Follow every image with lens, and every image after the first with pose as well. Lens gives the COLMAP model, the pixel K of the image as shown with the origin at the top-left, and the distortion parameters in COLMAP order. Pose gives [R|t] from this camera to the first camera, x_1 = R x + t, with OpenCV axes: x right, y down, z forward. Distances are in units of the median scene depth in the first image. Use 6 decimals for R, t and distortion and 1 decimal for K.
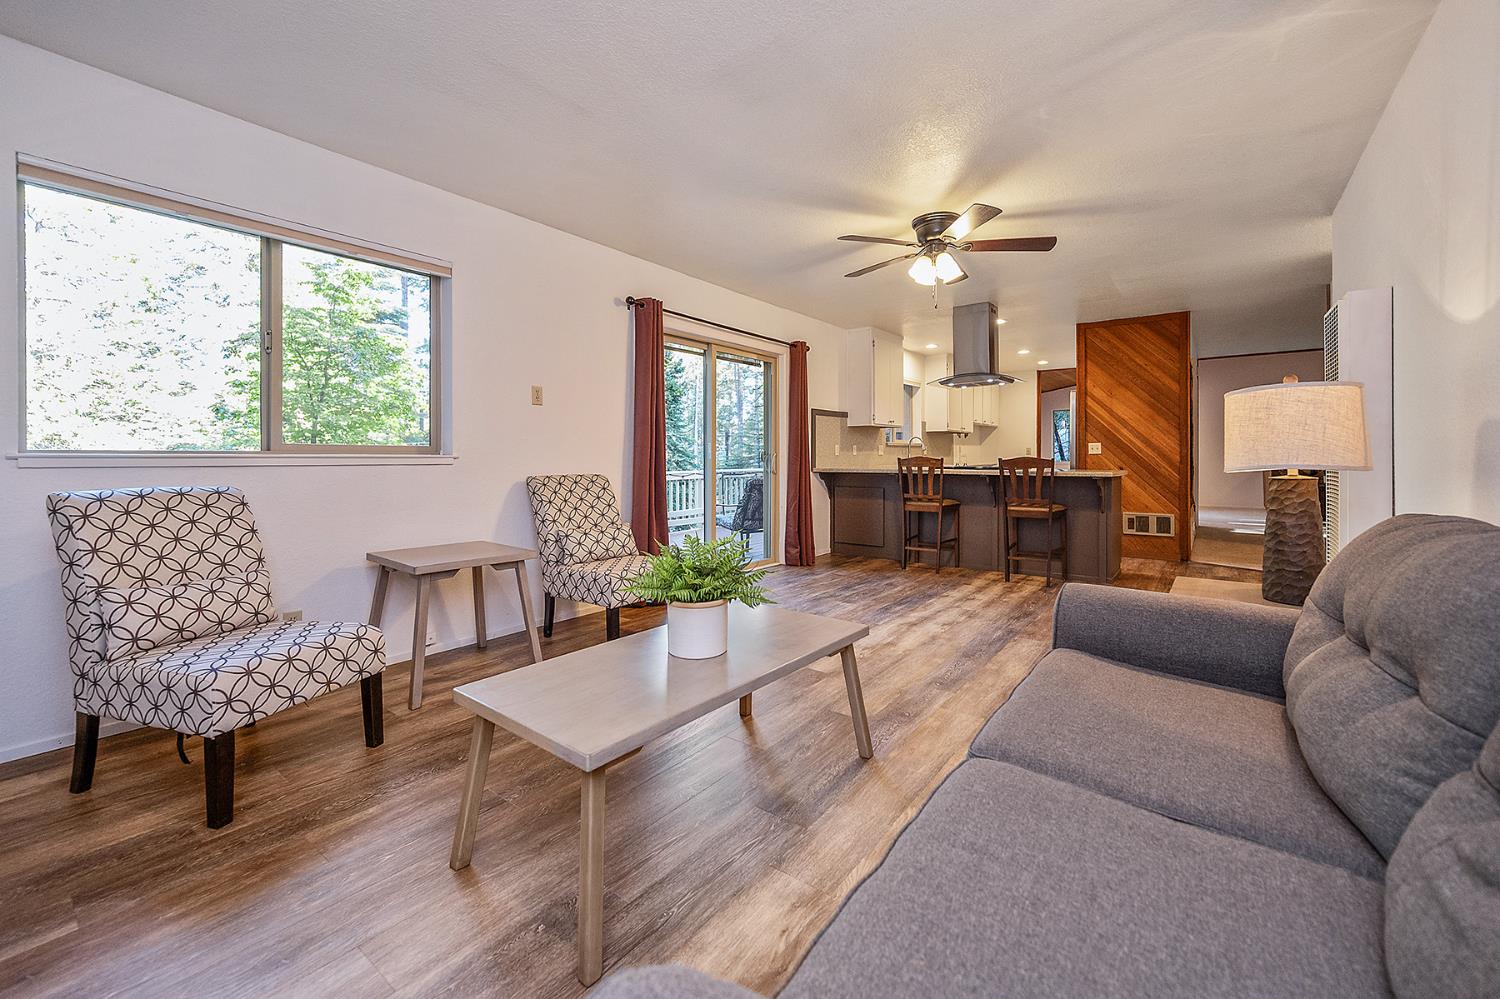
lens RADIAL K [[604.3, 0, 761.6], [0, 604.3, 455.5], [0, 0, 1]] dist [-0.000080, -0.000013]
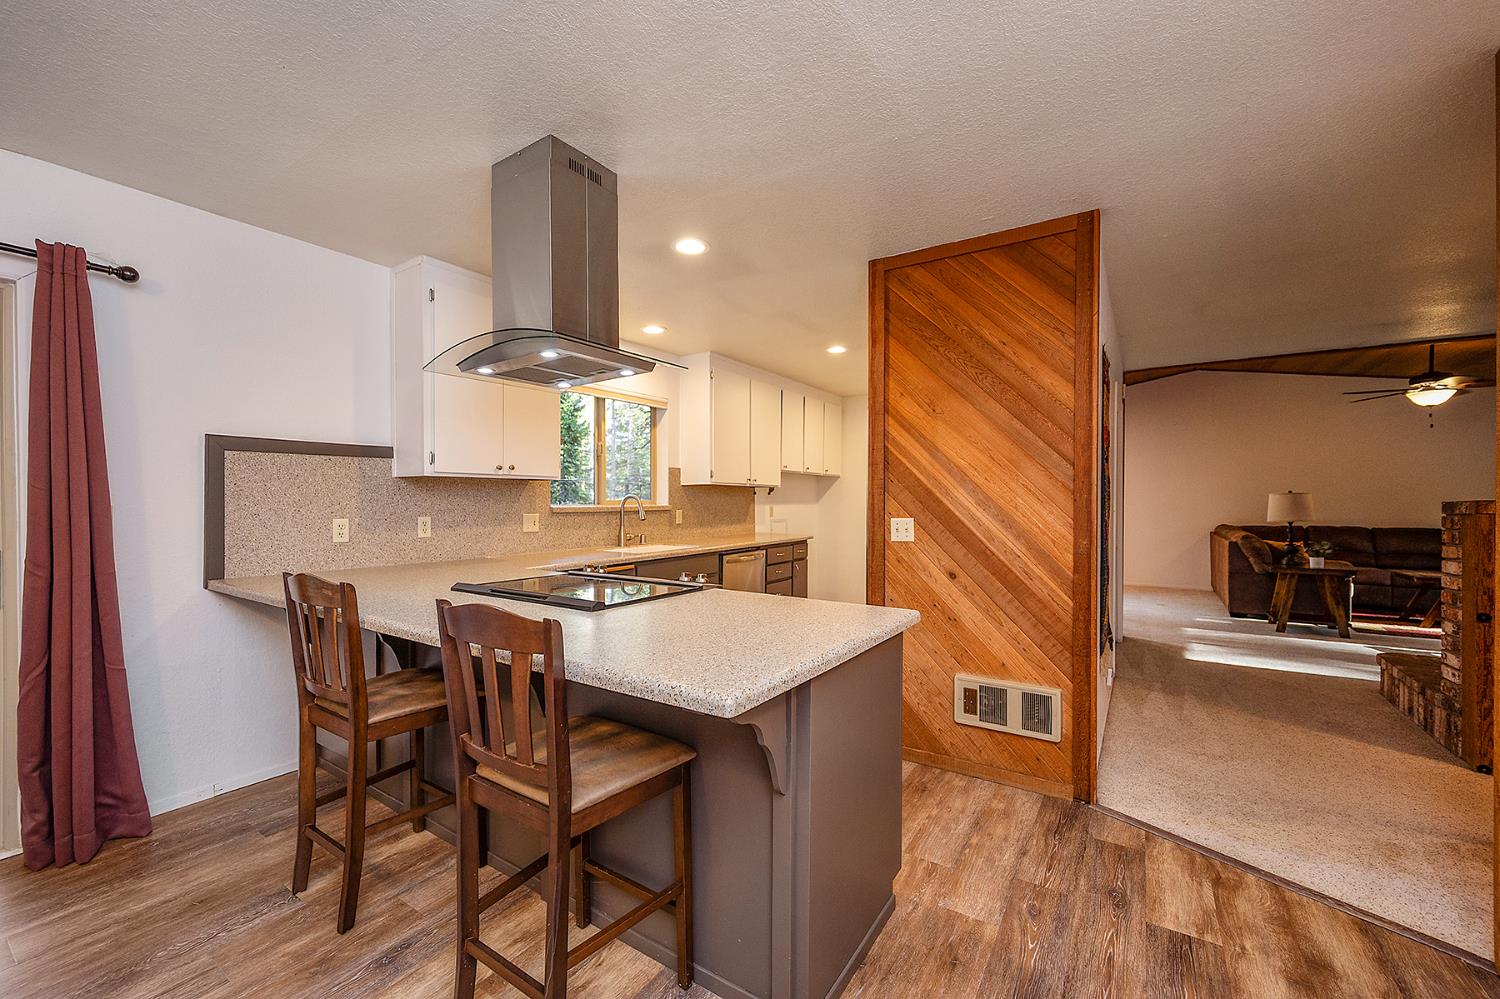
lens RADIAL K [[609.4, 0, 743.1], [0, 609.4, 504.2], [0, 0, 1]] dist [0.000136, -0.000012]
pose [[0.998658, 0.005528, 0.051498, 0.427536], [-0.005787, 0.999971, 0.004882, -0.034458], [-0.051470, -0.005174, 0.998661, 0.570565]]
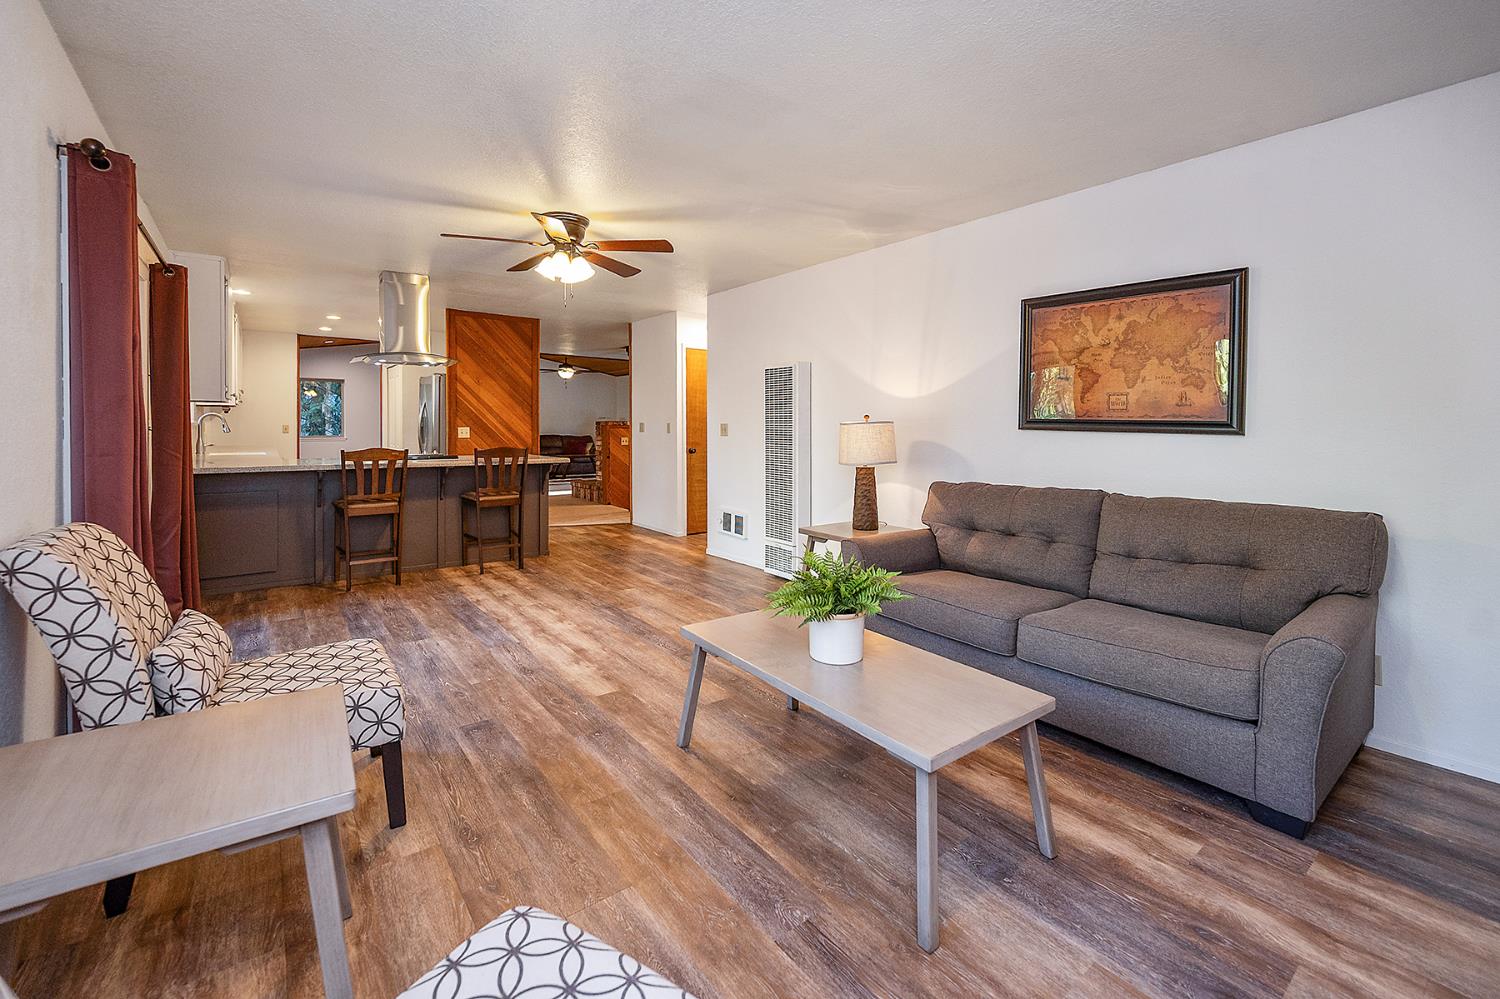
lens RADIAL K [[623.8, 0, 755.1], [0, 623.8, 435.5], [0, 0, 1]] dist [-0.000132, -0.000004]
pose [[0.271402, -0.011172, 0.962401, -0.358004], [-0.007750, 0.999875, 0.013792, -0.026848], [-0.962435, -0.011202, 0.271281, 0.243506]]
